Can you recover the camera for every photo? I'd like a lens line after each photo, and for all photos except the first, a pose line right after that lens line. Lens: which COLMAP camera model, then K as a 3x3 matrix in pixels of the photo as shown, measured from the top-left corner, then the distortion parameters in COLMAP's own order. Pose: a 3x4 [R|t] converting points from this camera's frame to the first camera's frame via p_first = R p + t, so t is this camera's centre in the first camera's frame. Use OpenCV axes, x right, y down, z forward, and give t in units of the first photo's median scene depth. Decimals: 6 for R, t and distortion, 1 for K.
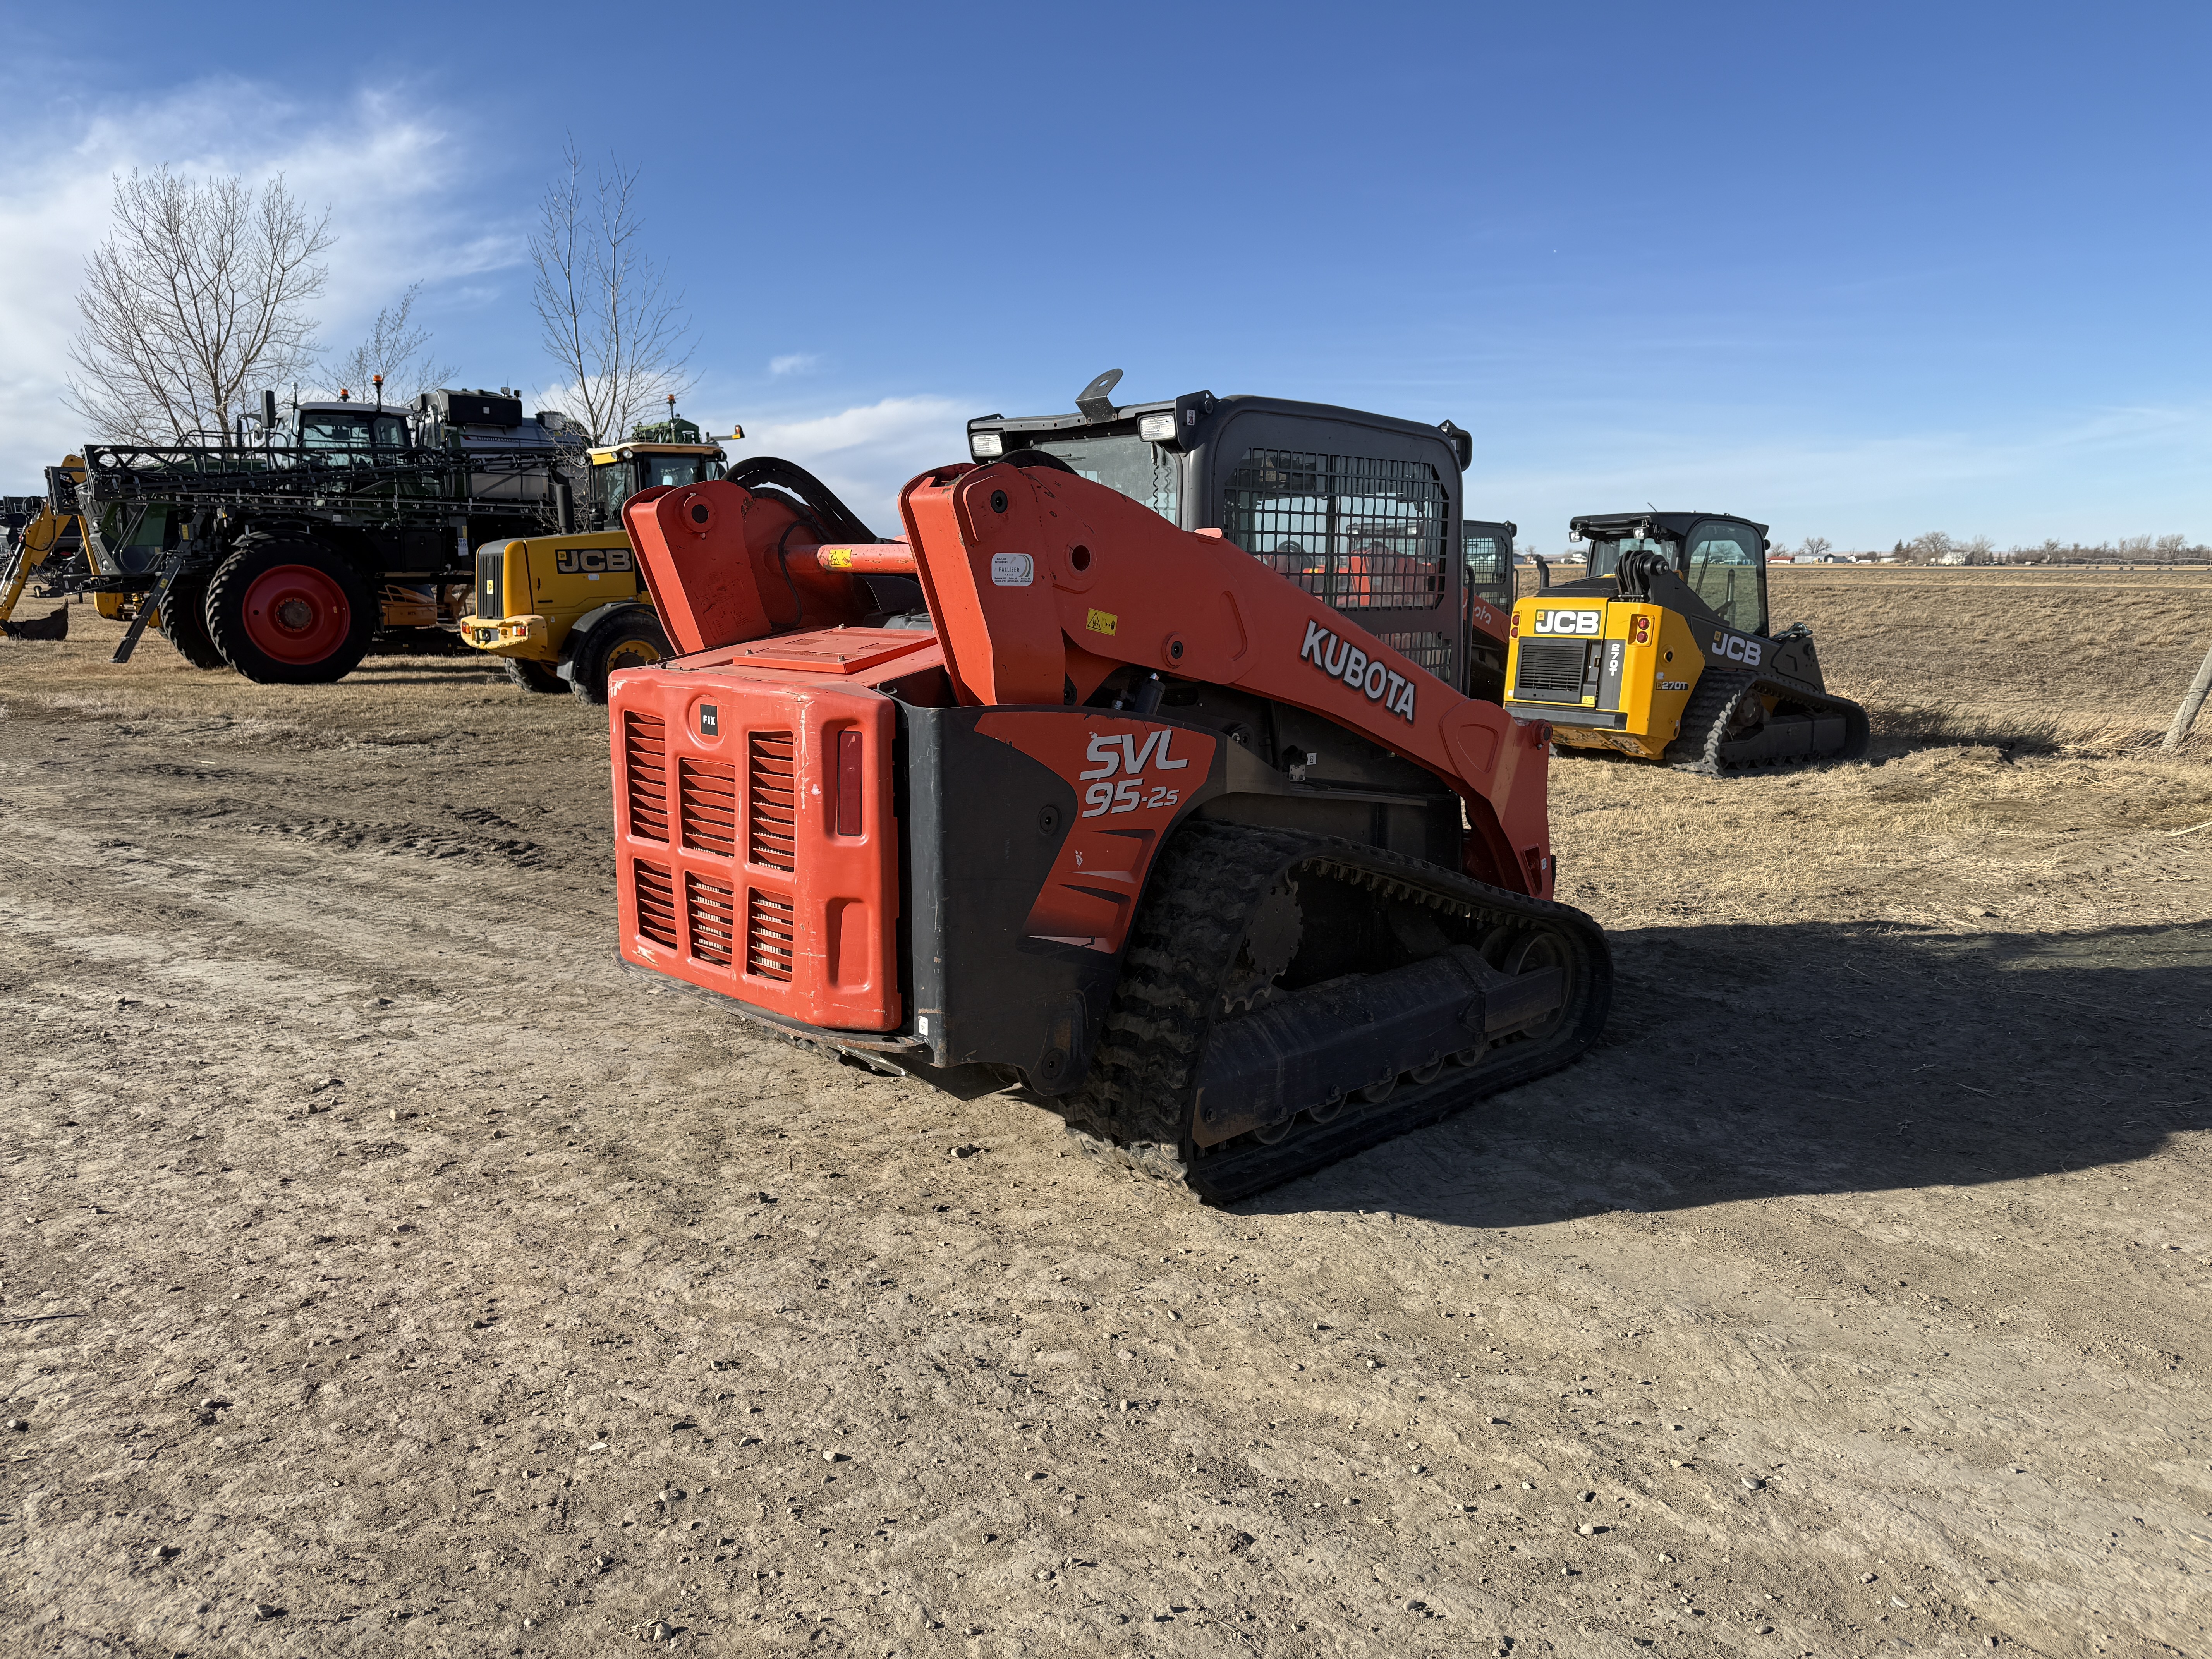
lens RADIAL K [[1576.7, 0, 1107.4], [0, 1576.7, 840.7], [0, 0, 1]] dist [0.008372, 0.000282]
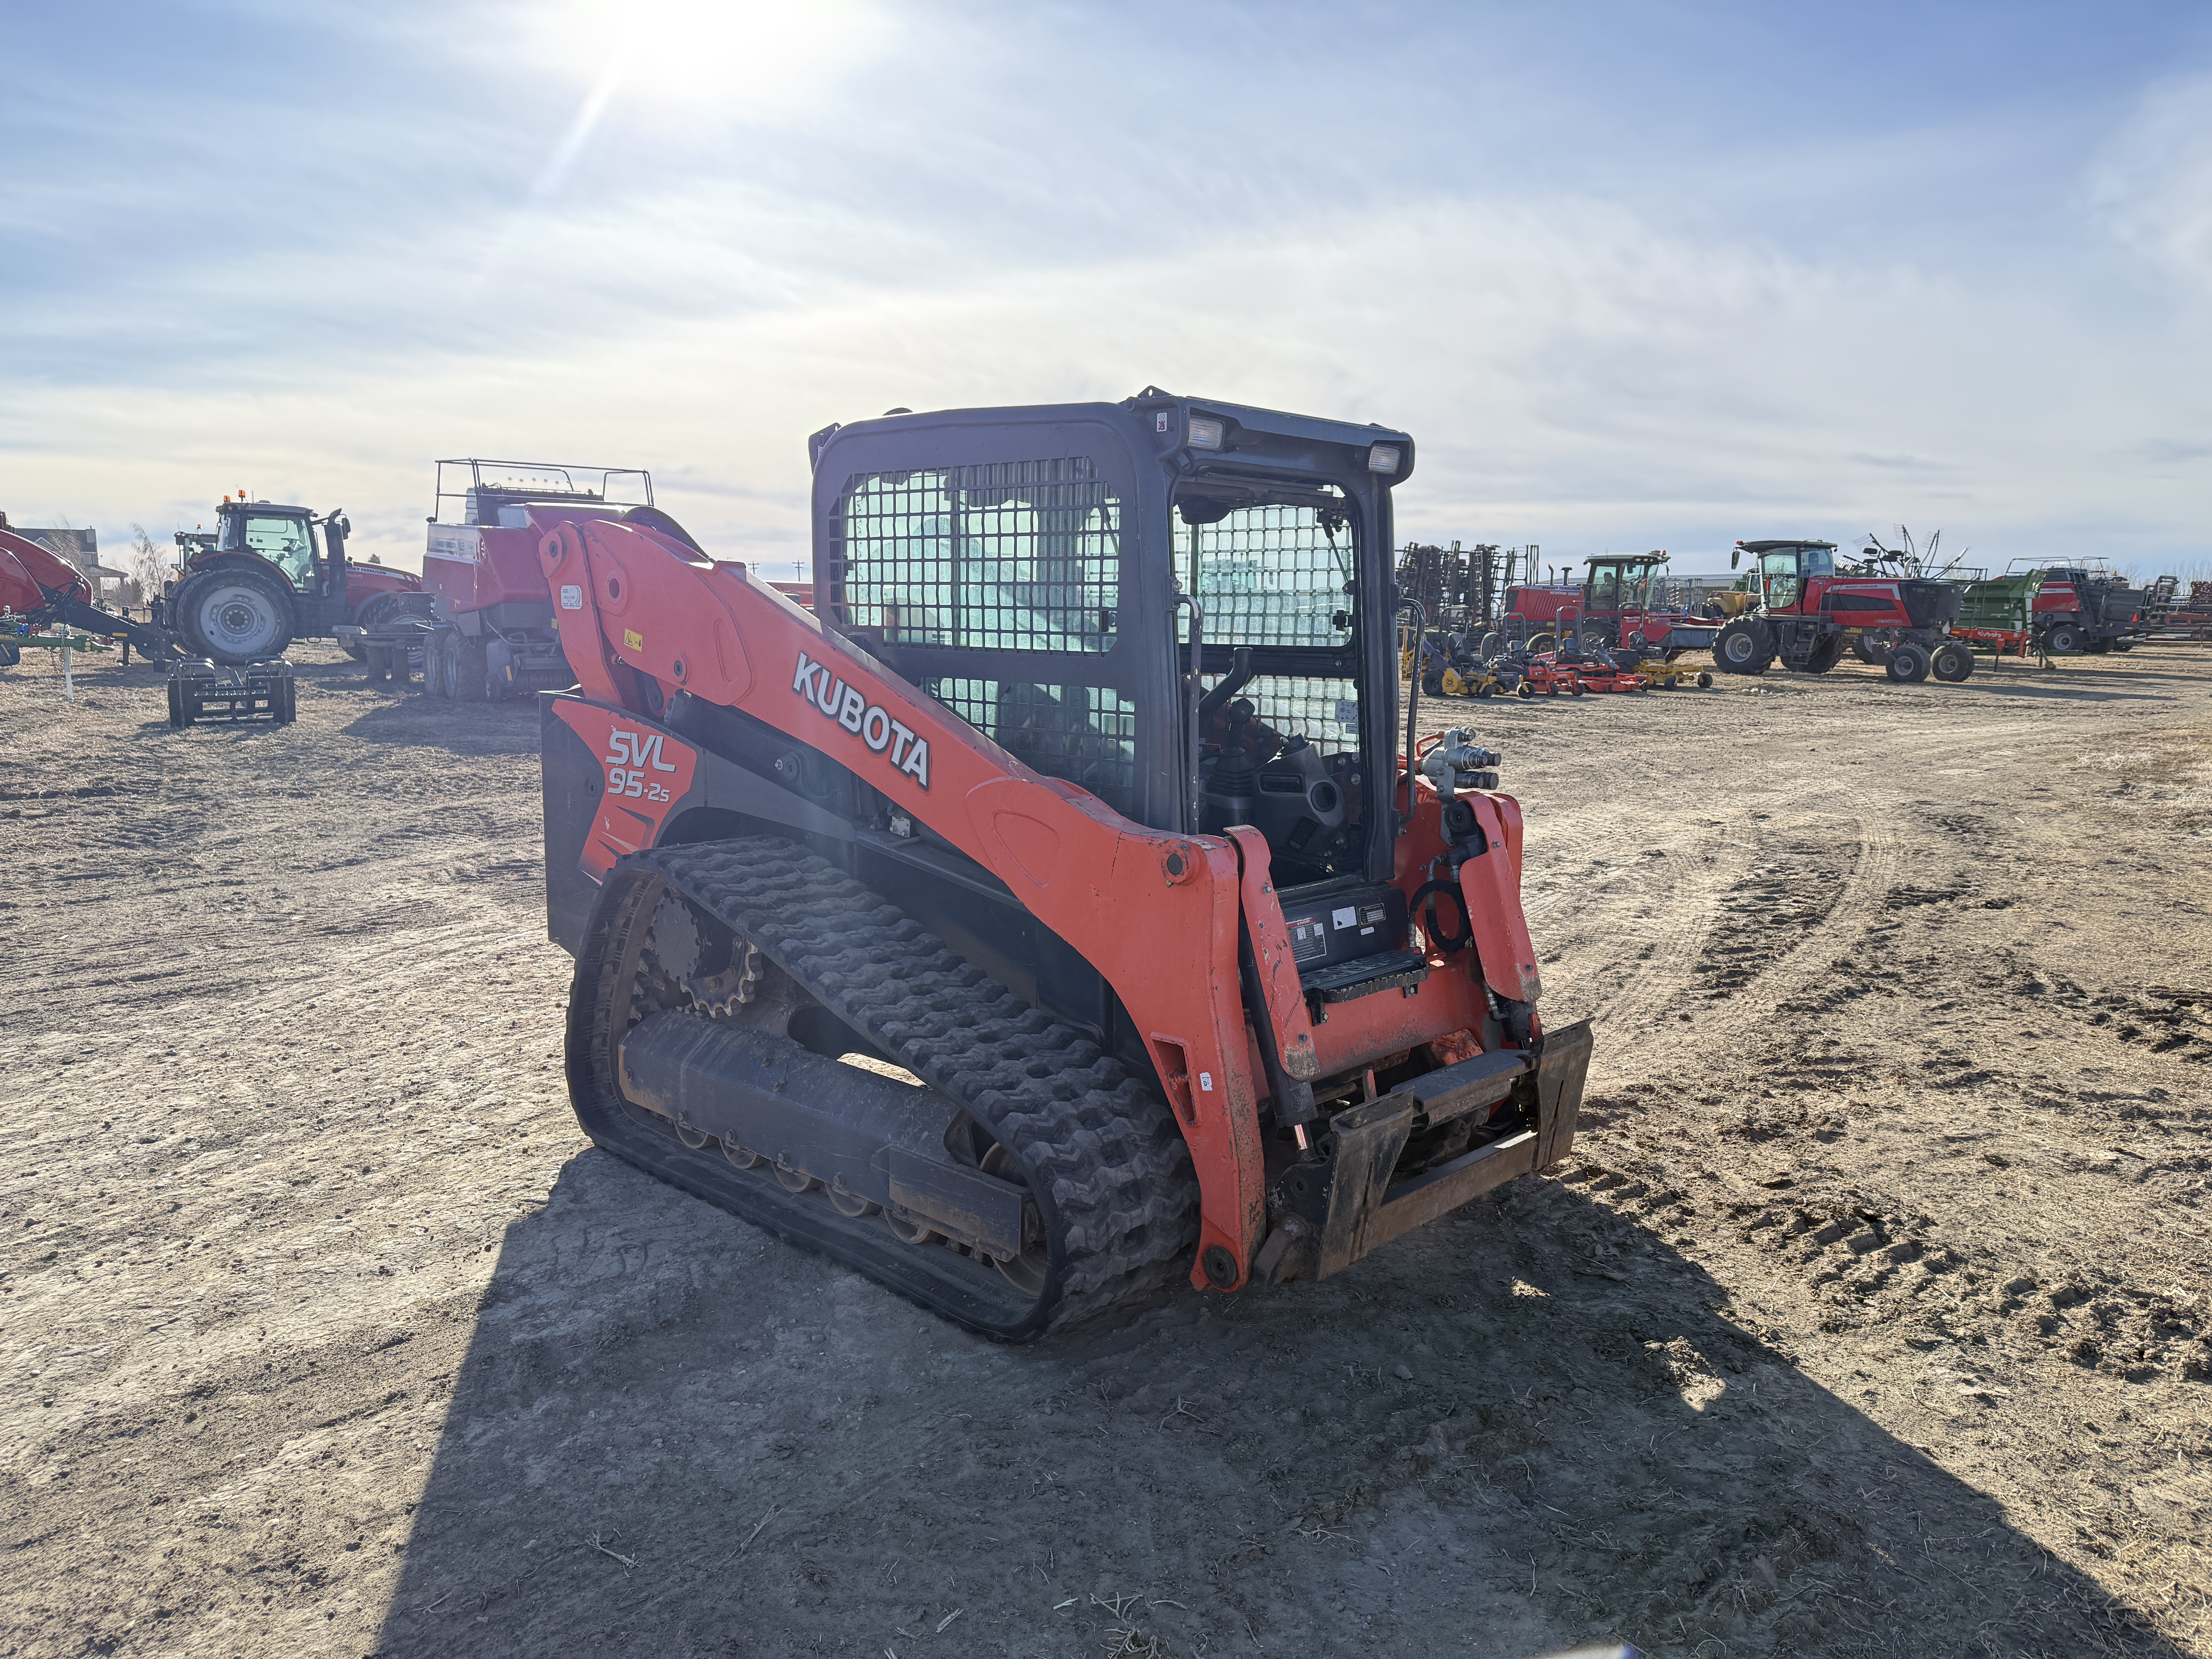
lens RADIAL K [[1576.7, 0, 1108.0], [0, 1576.7, 817.7], [0, 0, 1]] dist [0.008372, 0.000282]
pose [[0.045685, 0.135101, -0.989778, 1.085372], [-0.178212, 0.976020, 0.124998, -0.193412], [0.982931, 0.170680, 0.068666, 1.128951]]
